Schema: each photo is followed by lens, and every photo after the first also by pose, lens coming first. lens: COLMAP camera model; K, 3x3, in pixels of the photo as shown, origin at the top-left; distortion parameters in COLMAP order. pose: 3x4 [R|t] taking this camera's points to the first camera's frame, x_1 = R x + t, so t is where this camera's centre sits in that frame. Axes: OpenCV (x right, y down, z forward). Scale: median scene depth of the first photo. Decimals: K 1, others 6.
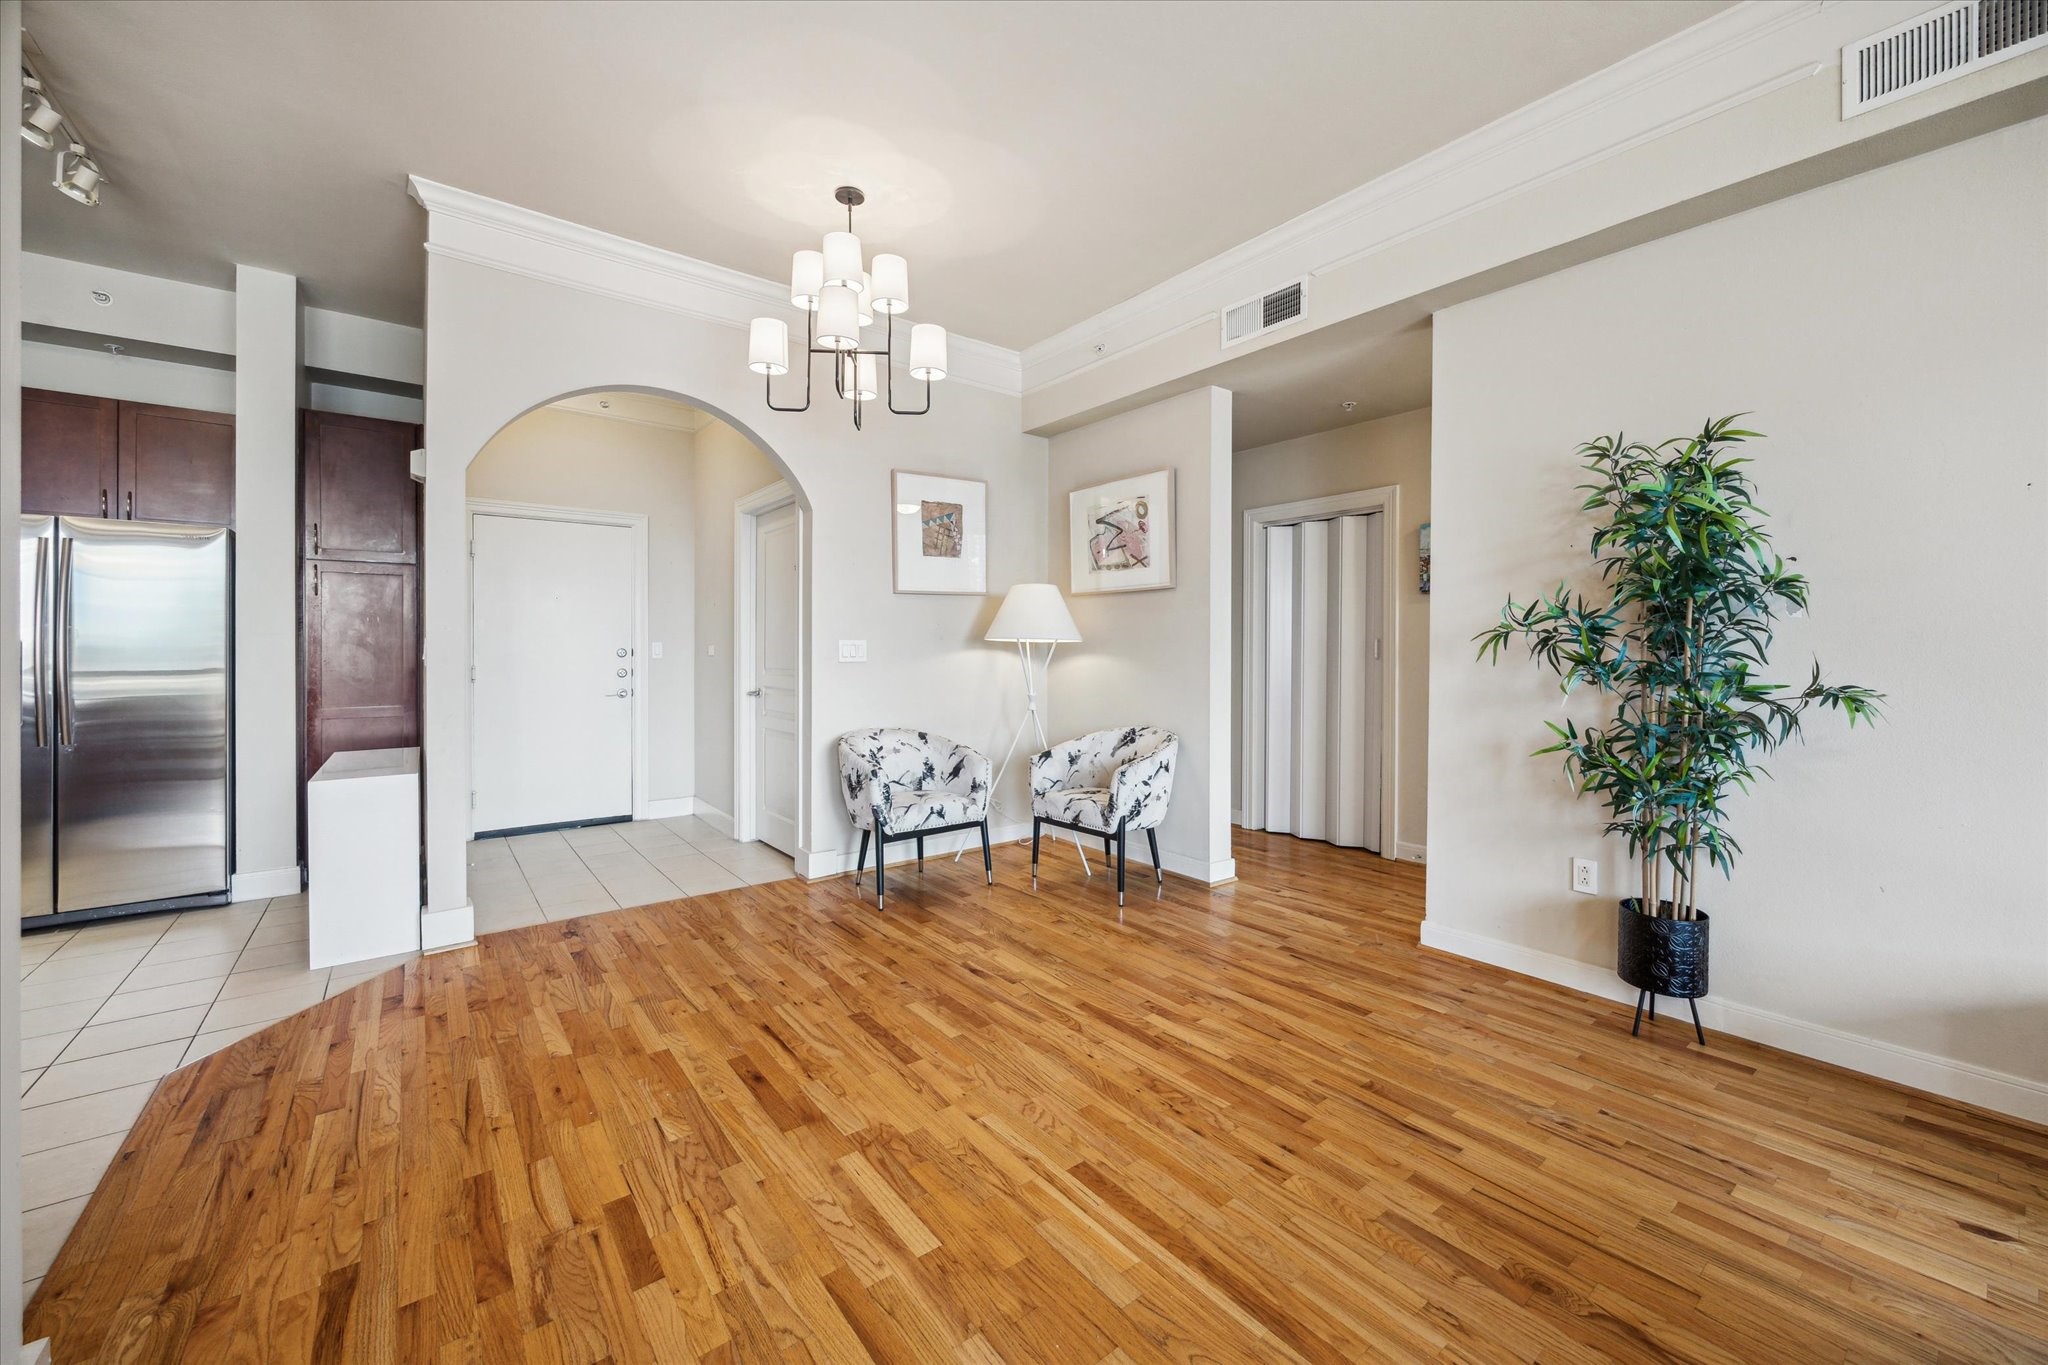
lens RADIAL K [[790.5, 0, 1022.3], [0, 790.5, 669.4], [0, 0, 1]] dist [-0.002810, 0.000441]
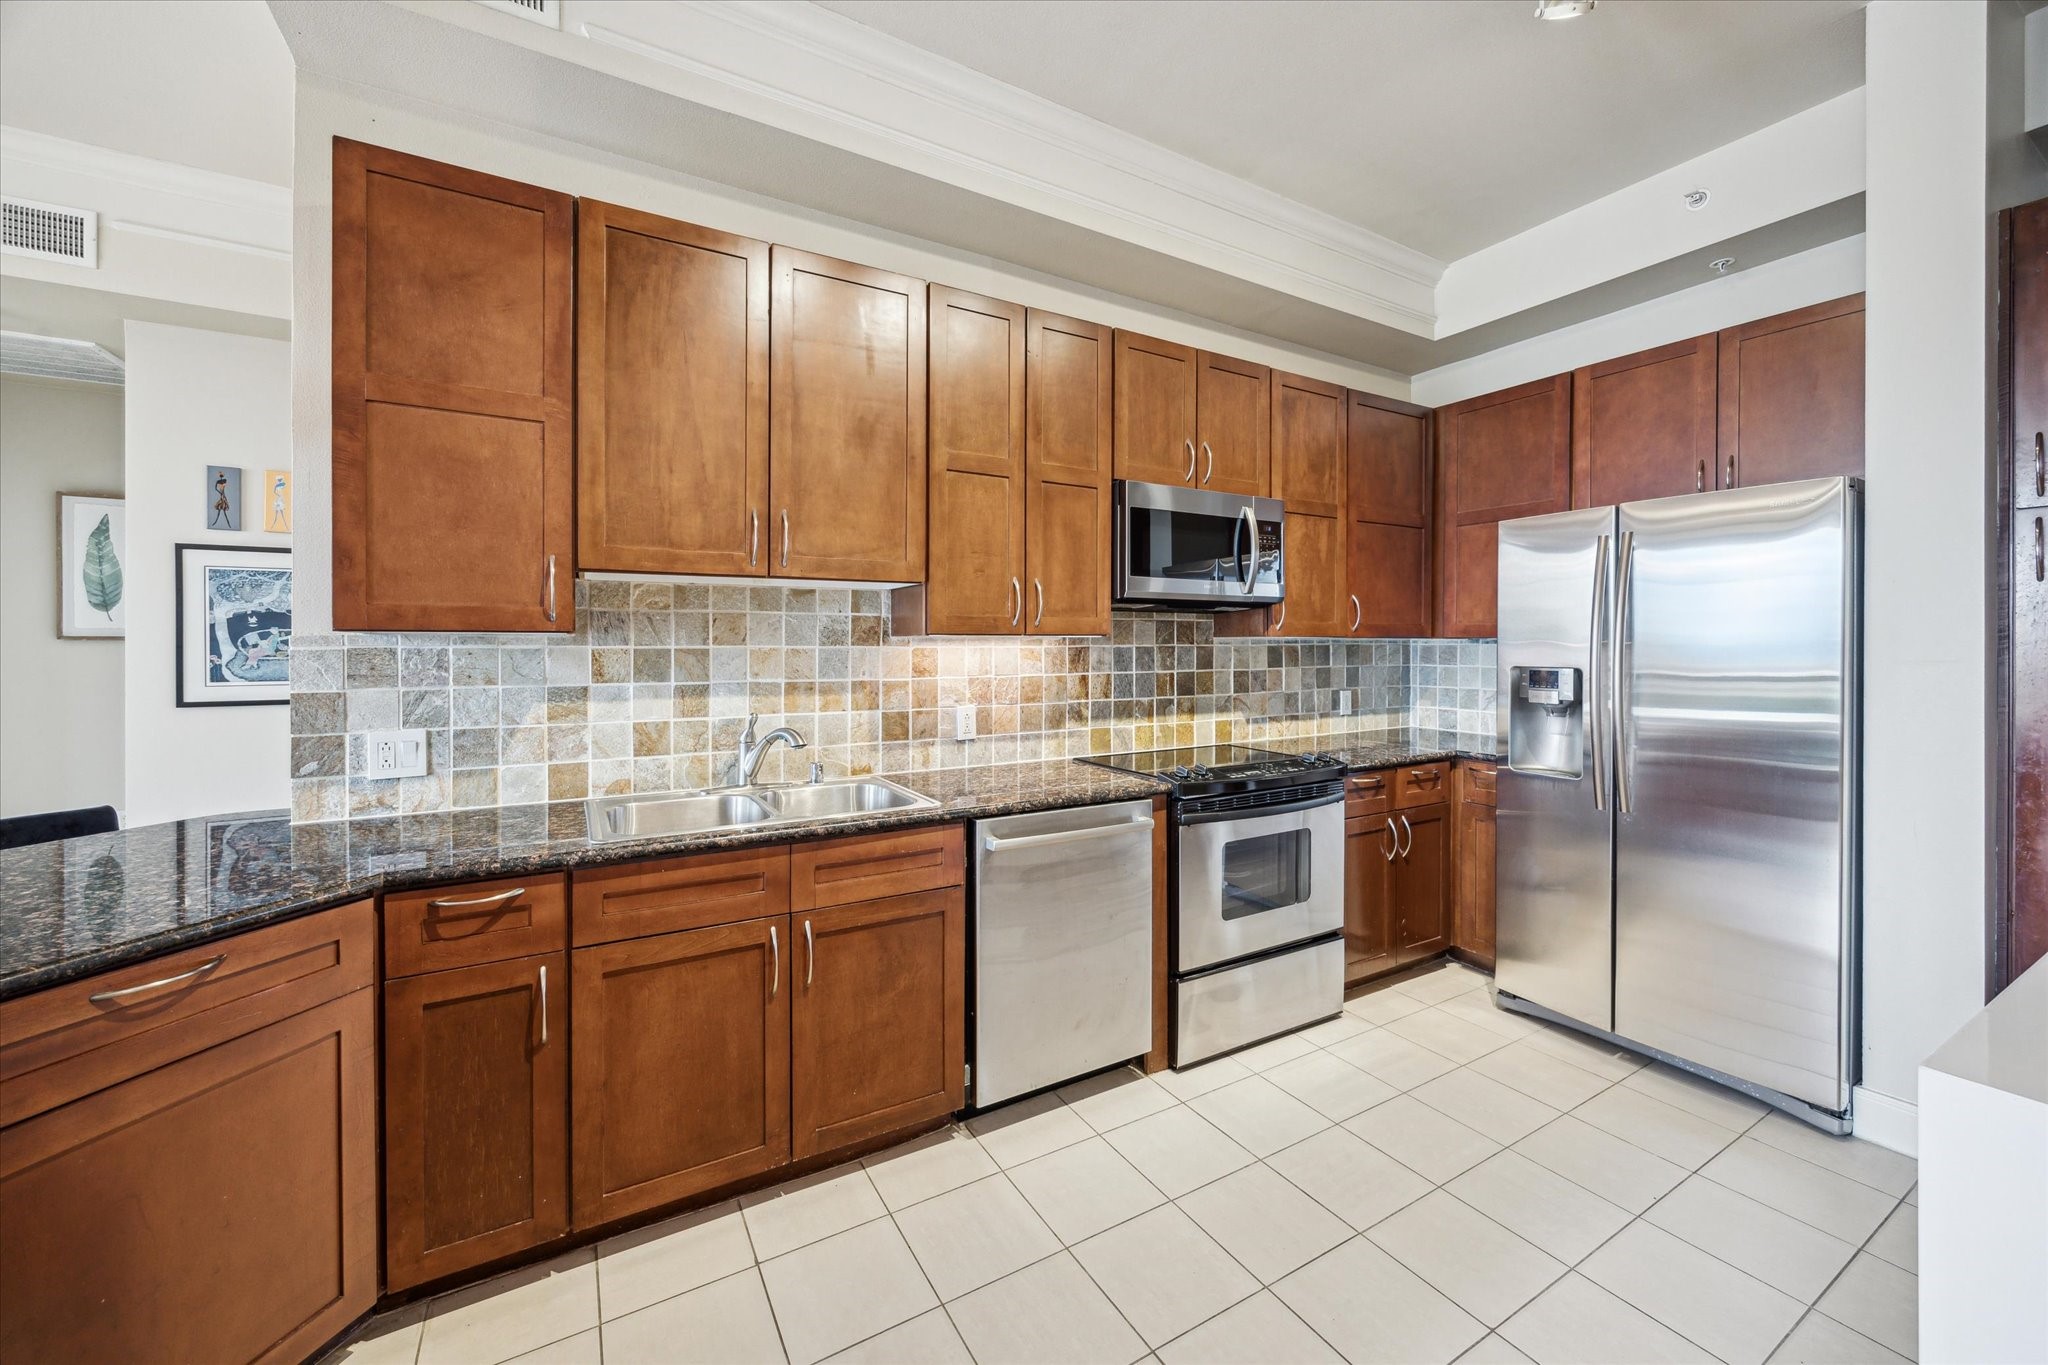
lens RADIAL K [[790.5, 0, 1025.2], [0, 790.5, 645.4], [0, 0, 1]] dist [-0.002810, 0.000441]
pose [[-0.130933, -0.002416, -0.991388, -0.536902], [-0.023472, 0.999724, 0.000663, -0.065610], [0.991113, 0.023357, -0.130954, 0.707444]]
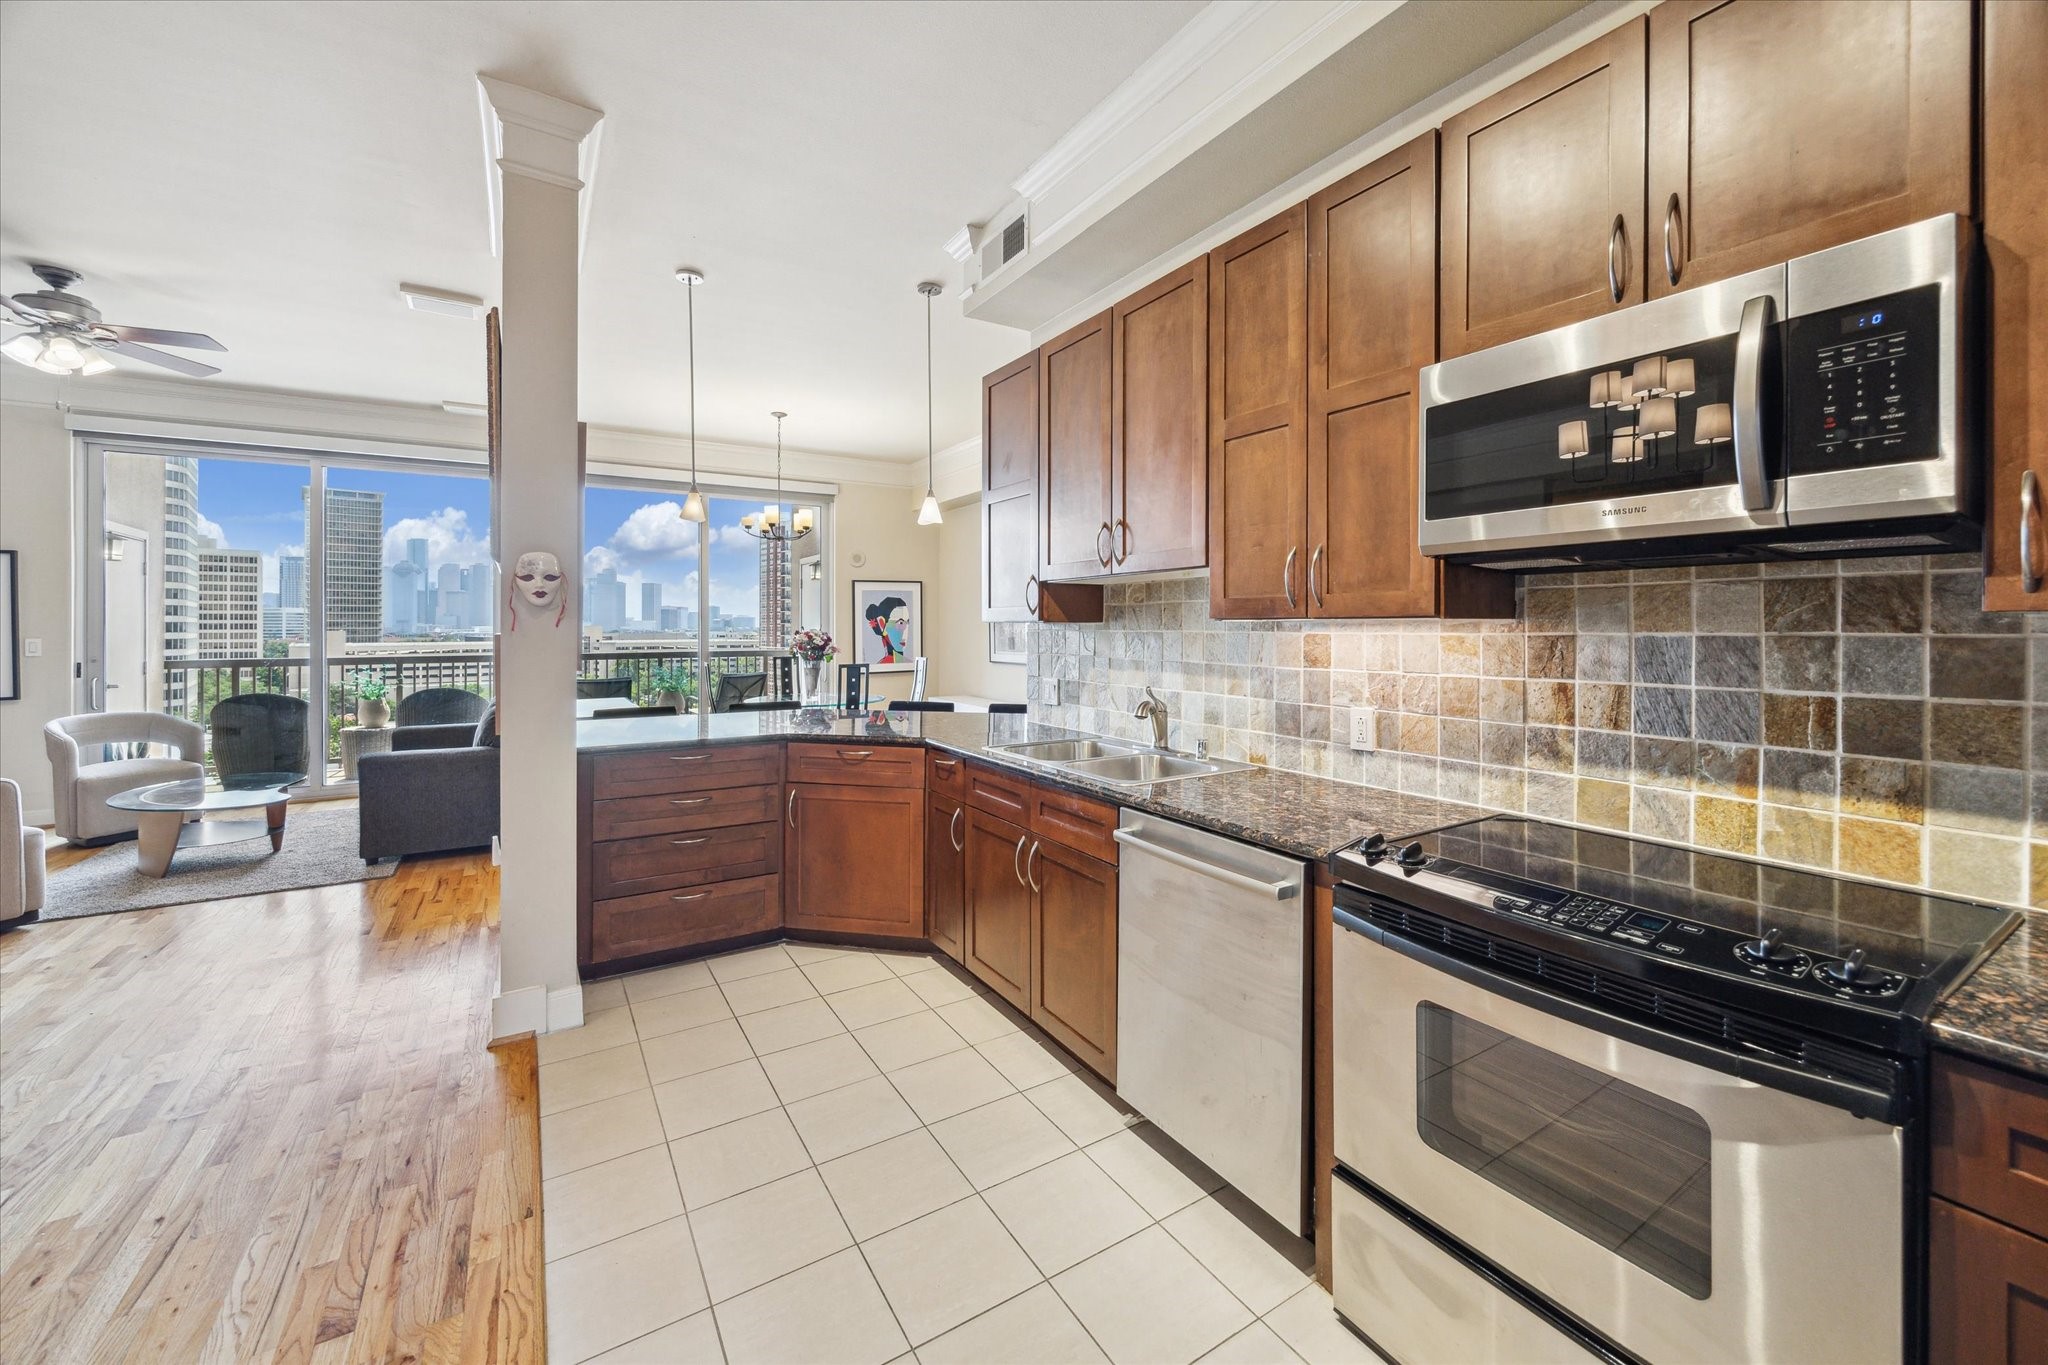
lens RADIAL K [[790.5, 0, 1033.2], [0, 790.5, 627.2], [0, 0, 1]] dist [-0.002810, 0.000441]
pose [[-0.996077, 0.001223, 0.088481, -1.400492], [0.003645, 0.999623, 0.027215, -0.094841], [-0.088414, 0.027431, -0.995706, 1.437998]]
